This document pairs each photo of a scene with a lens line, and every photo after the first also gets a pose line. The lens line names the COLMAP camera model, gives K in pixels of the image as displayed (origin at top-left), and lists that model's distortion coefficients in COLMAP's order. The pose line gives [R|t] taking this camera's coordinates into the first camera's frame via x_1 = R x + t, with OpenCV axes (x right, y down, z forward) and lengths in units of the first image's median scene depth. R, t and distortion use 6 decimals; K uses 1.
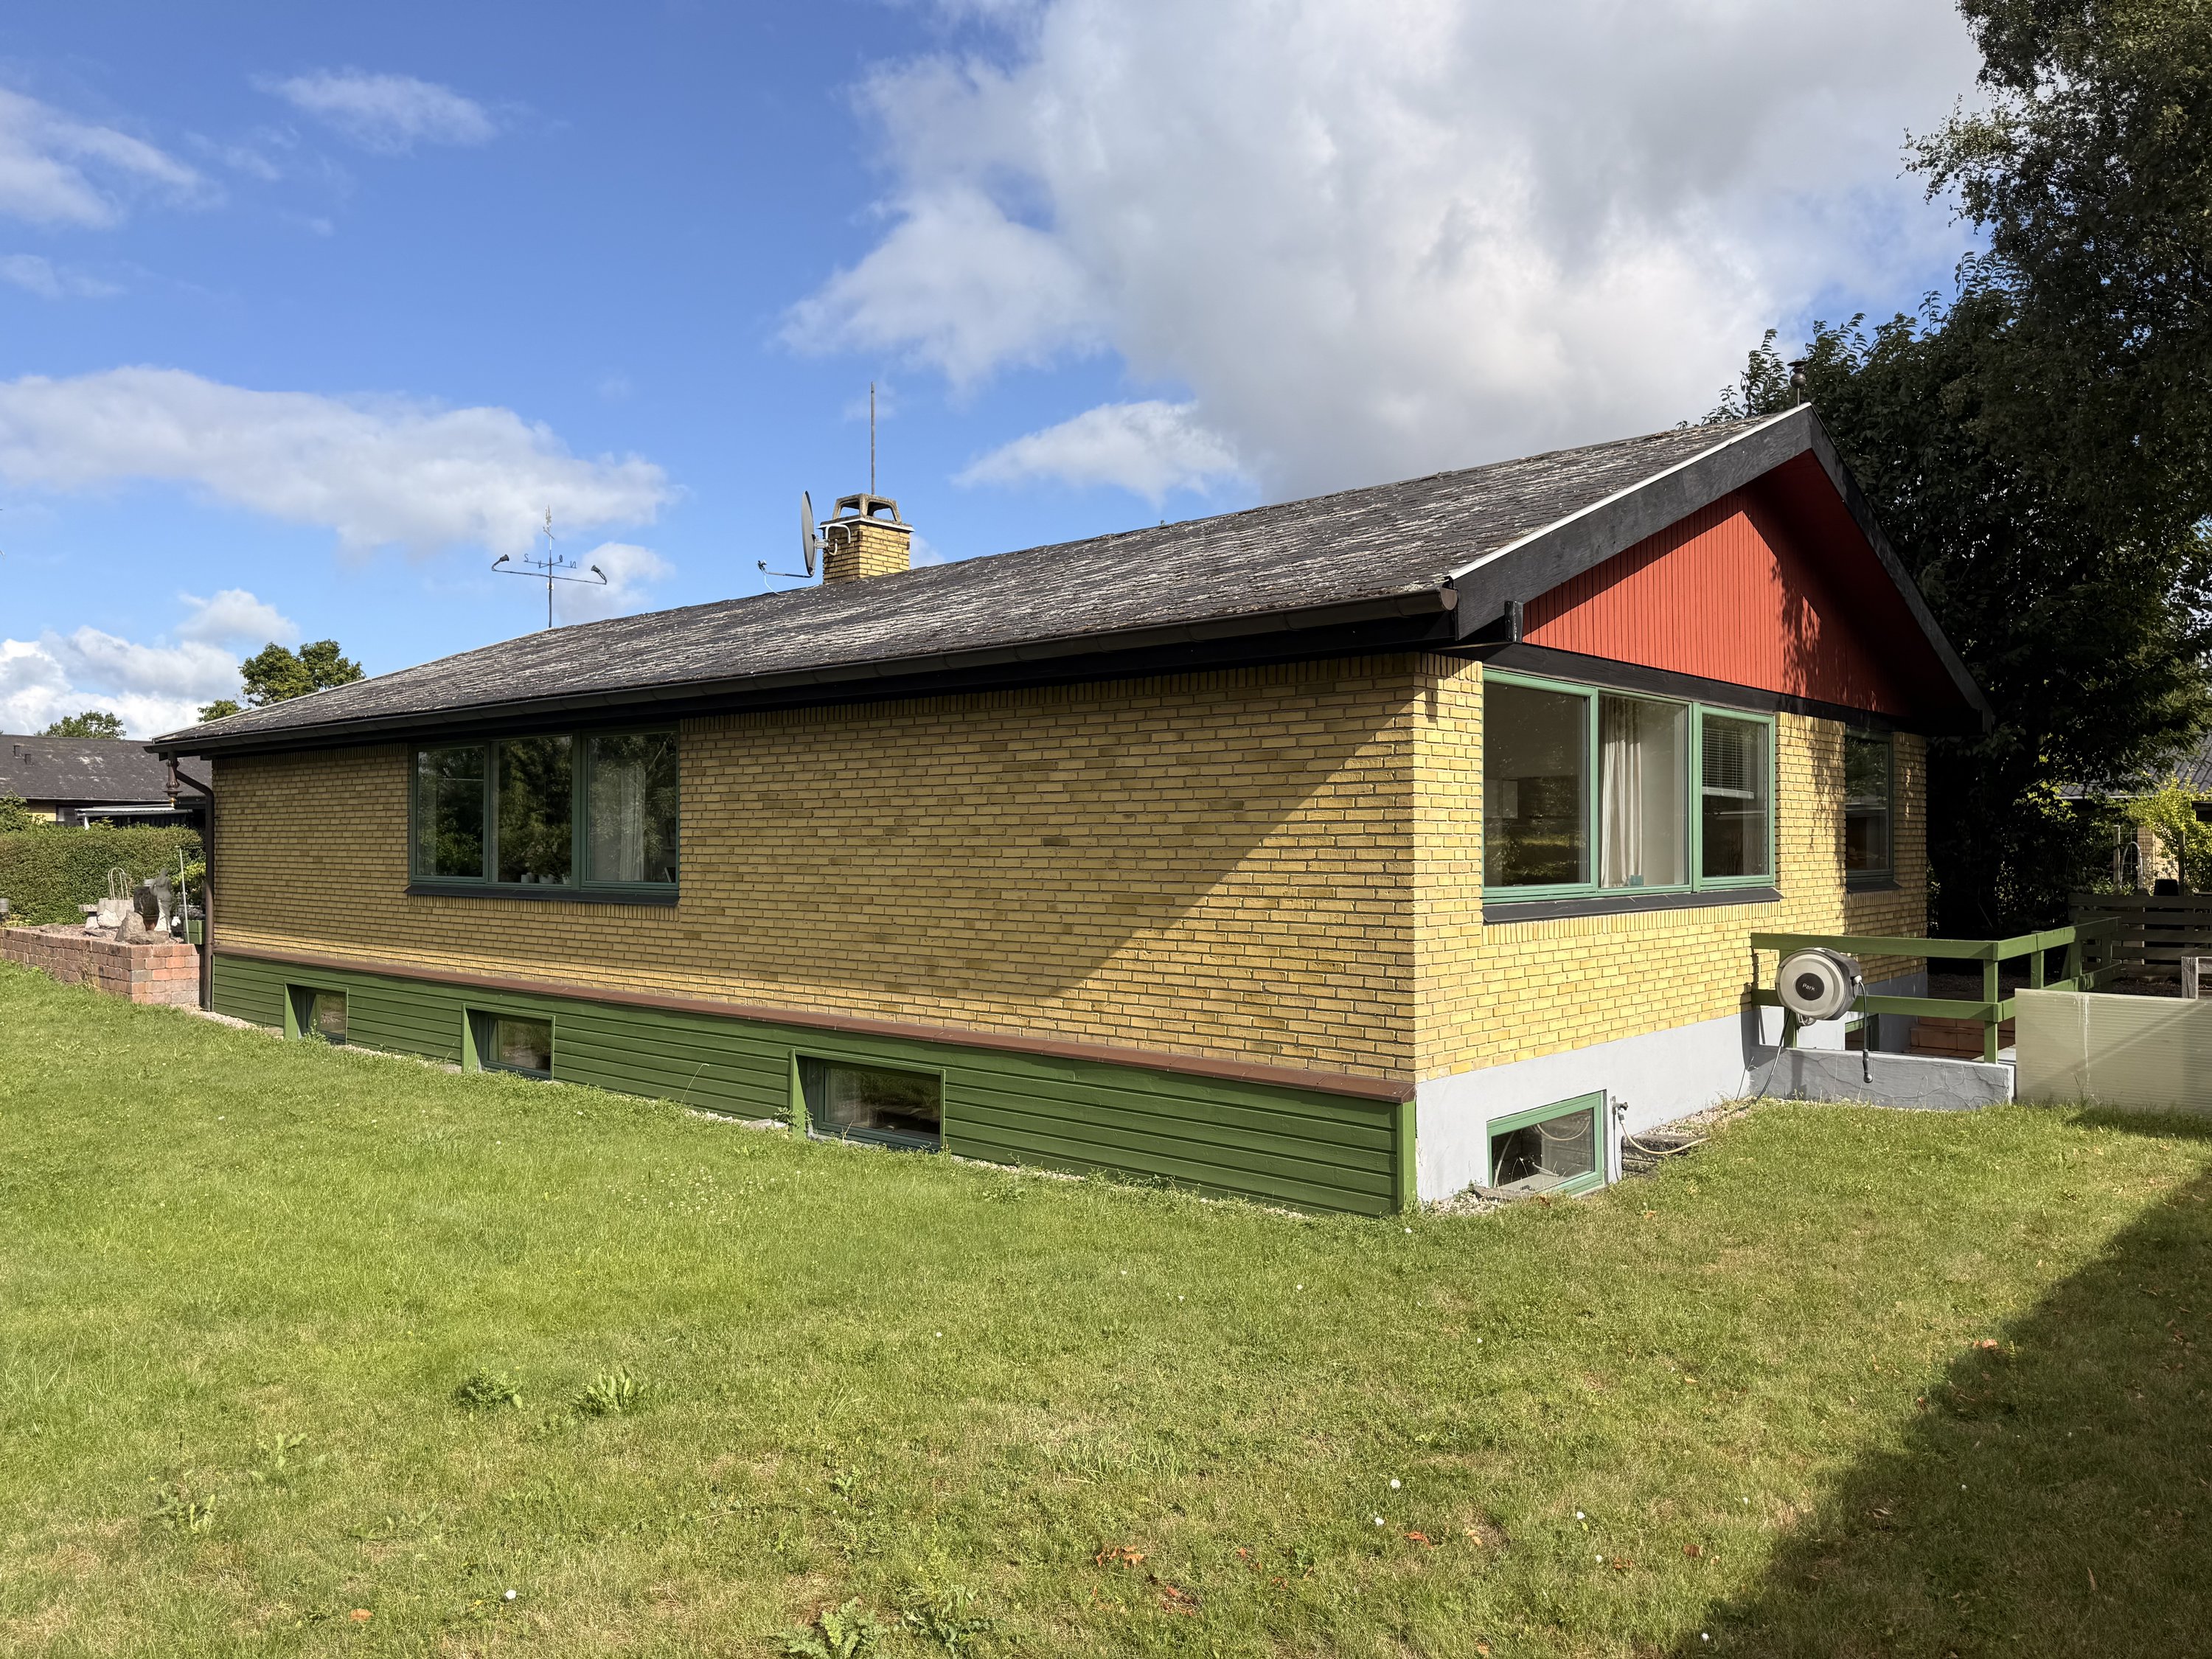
lens RADIAL K [[1536.5, 0, 1106.0], [0, 1536.5, 829.5], [0, 0, 1]] dist [0.159591, -0.215152]
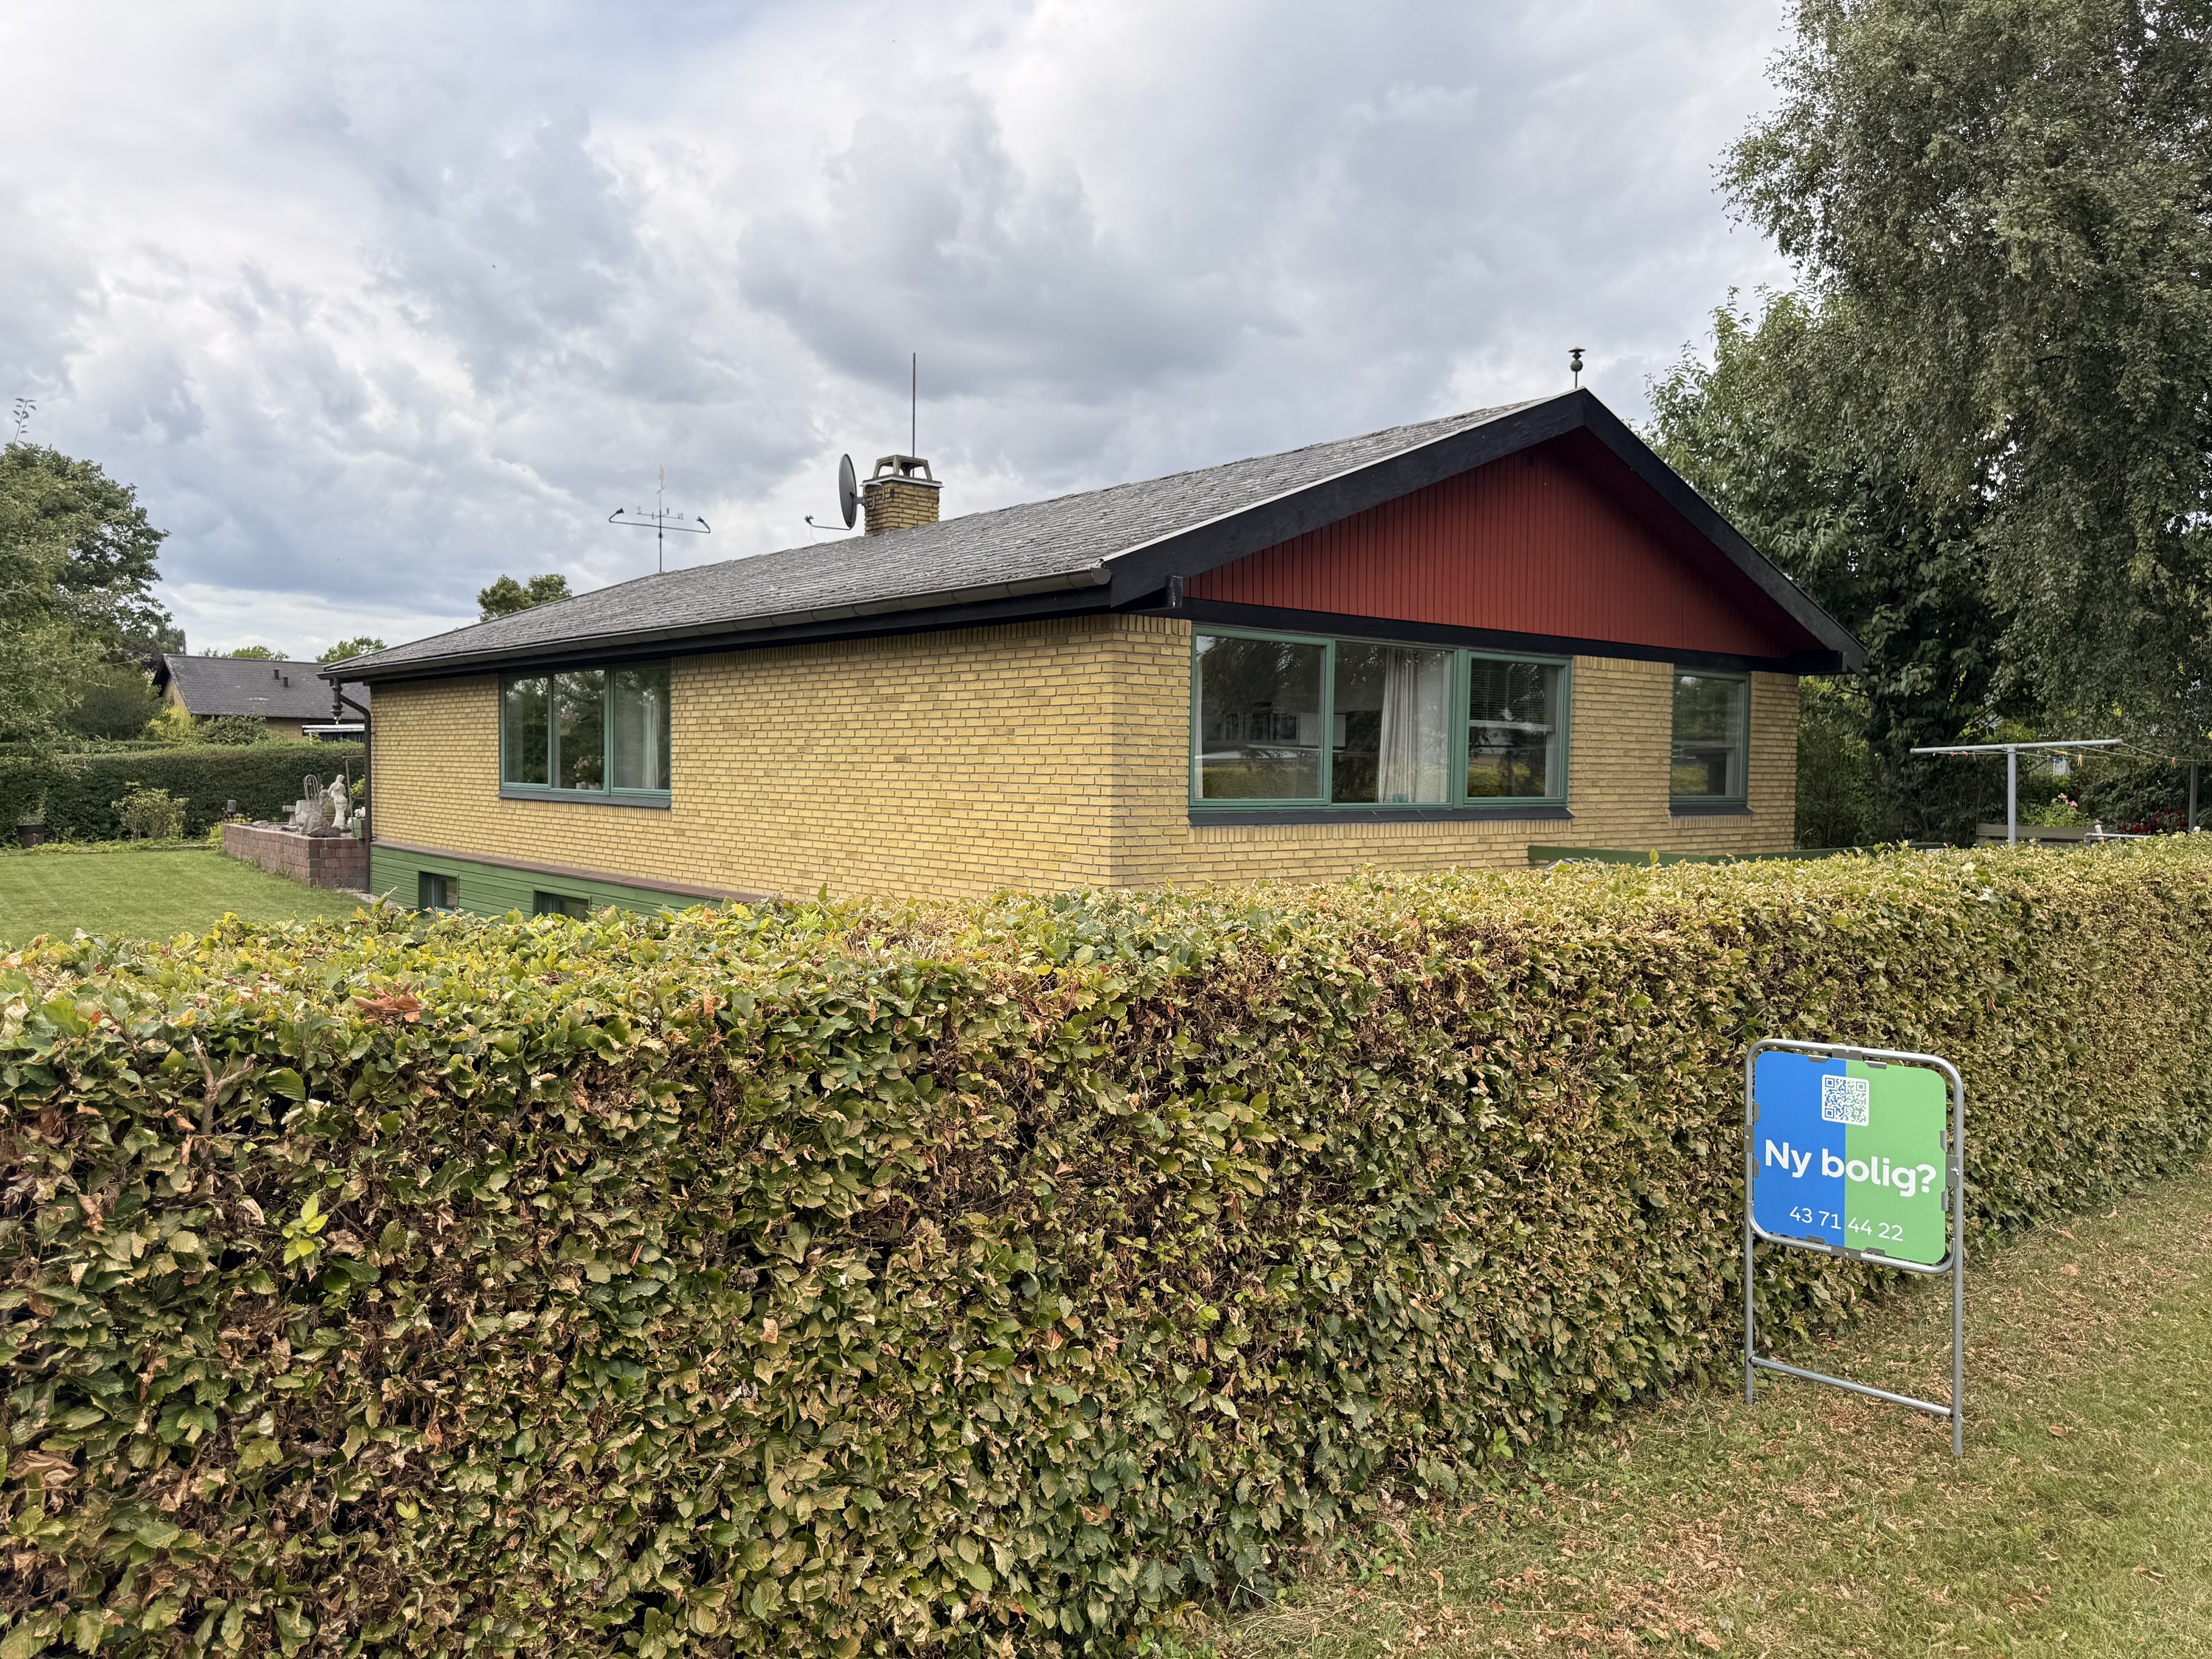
lens RADIAL K [[1543.9, 0, 1118.6], [0, 1543.9, 828.6], [0, 0, 1]] dist [0.203612, -0.426185]
pose [[0.991232, 0.018486, -0.130836, 0.276001], [-0.012528, 0.998853, 0.046217, 0.003492], [0.131541, -0.044172, 0.990326, -0.214678]]
